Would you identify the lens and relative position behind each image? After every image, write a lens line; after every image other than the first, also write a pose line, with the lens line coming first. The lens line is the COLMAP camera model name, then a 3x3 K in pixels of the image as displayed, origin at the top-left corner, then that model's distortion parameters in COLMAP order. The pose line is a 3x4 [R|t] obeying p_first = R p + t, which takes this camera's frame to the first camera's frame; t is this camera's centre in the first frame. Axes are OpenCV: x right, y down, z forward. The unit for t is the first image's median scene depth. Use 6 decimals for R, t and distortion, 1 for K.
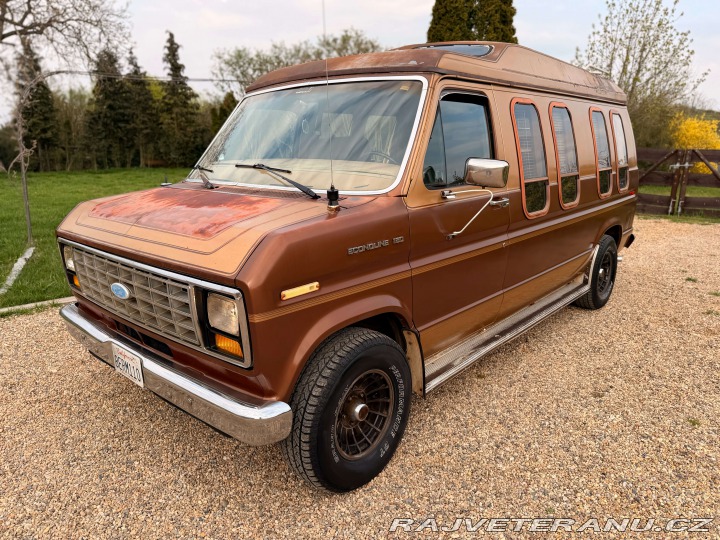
lens RADIAL K [[508.7, 0, 361.8], [0, 508.7, 271.8], [0, 0, 1]] dist [0.051930, -0.045409]
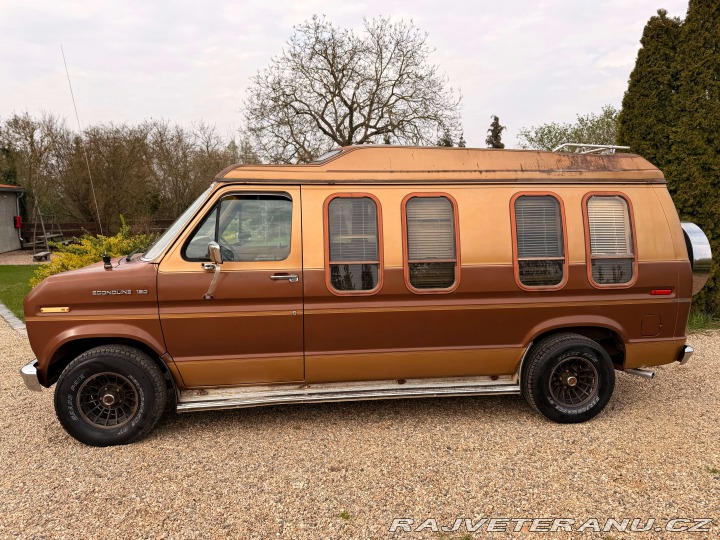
lens RADIAL K [[522.7, 0, 357.2], [0, 522.7, 263.8], [0, 0, 1]] dist [0.038364, -0.045068]
pose [[0.755563, 0.066946, -0.651646, 1.219882], [-0.161995, 0.982963, -0.086844, -0.086546], [0.634730, 0.171180, 0.753535, 0.160745]]
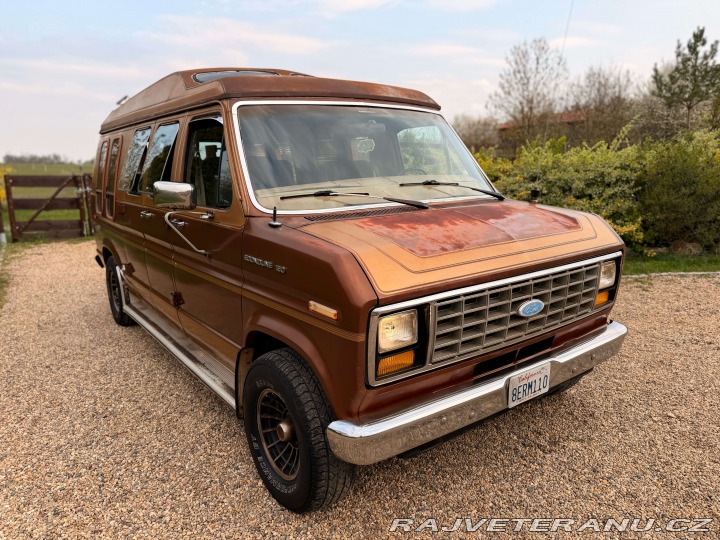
lens RADIAL K [[508.7, 0, 361.4], [0, 508.7, 274.2], [0, 0, 1]] dist [0.051930, -0.045409]
pose [[0.205685, -0.210234, 0.955770, -1.152712], [0.257179, 0.953936, 0.154485, -0.205010], [-0.944221, 0.214029, 0.250277, 0.831232]]
